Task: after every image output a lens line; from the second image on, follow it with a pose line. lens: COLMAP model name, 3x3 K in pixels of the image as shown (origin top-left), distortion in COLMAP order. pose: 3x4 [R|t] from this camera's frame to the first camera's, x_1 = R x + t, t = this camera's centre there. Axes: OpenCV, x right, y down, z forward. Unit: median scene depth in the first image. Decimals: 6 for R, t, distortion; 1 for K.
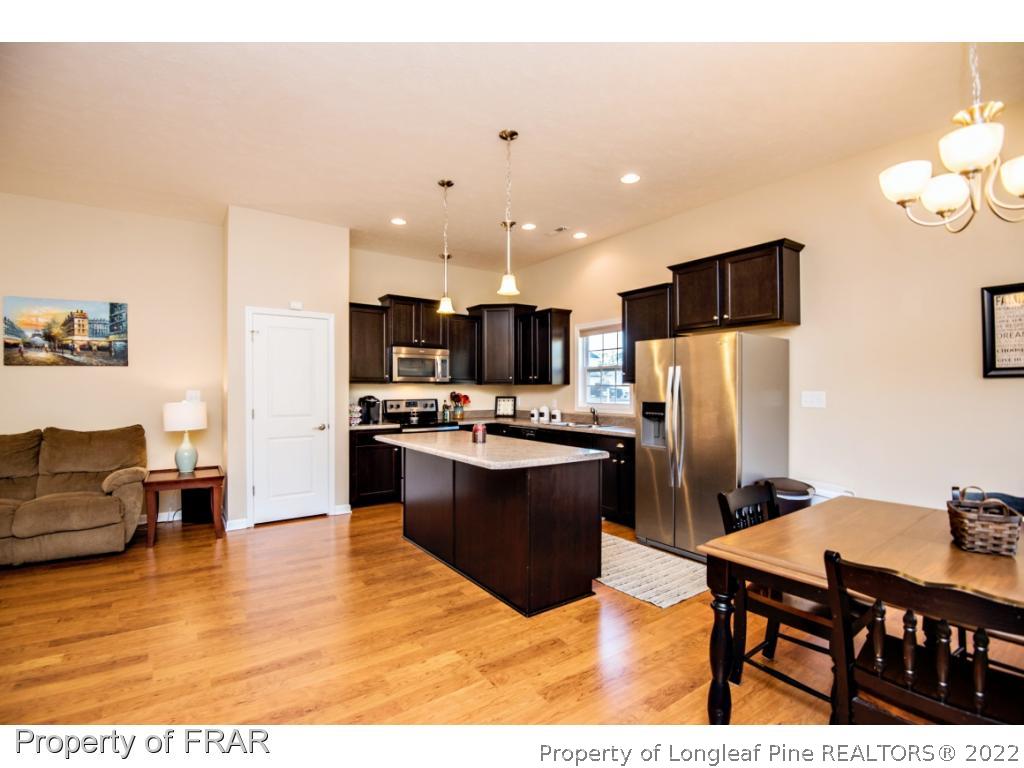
lens RADIAL K [[482.9, 0, 506.7], [0, 482.9, 384.8], [0, 0, 1]] dist [-0.022635, -0.006646]
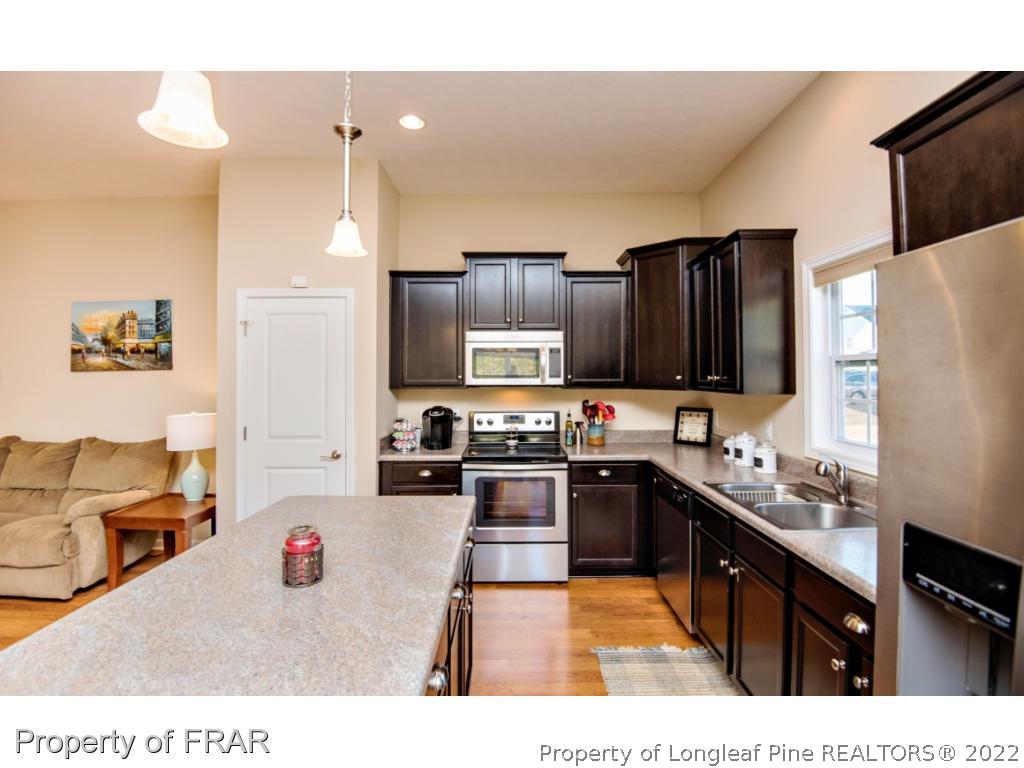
lens RADIAL K [[482.9, 0, 503.2], [0, 482.9, 365.7], [0, 0, 1]] dist [-0.022635, -0.006646]
pose [[0.811296, -0.013992, -0.584468, 0.228111], [0.007147, 0.999876, -0.014016, -0.030028], [0.584592, 0.007194, 0.811296, 0.640458]]
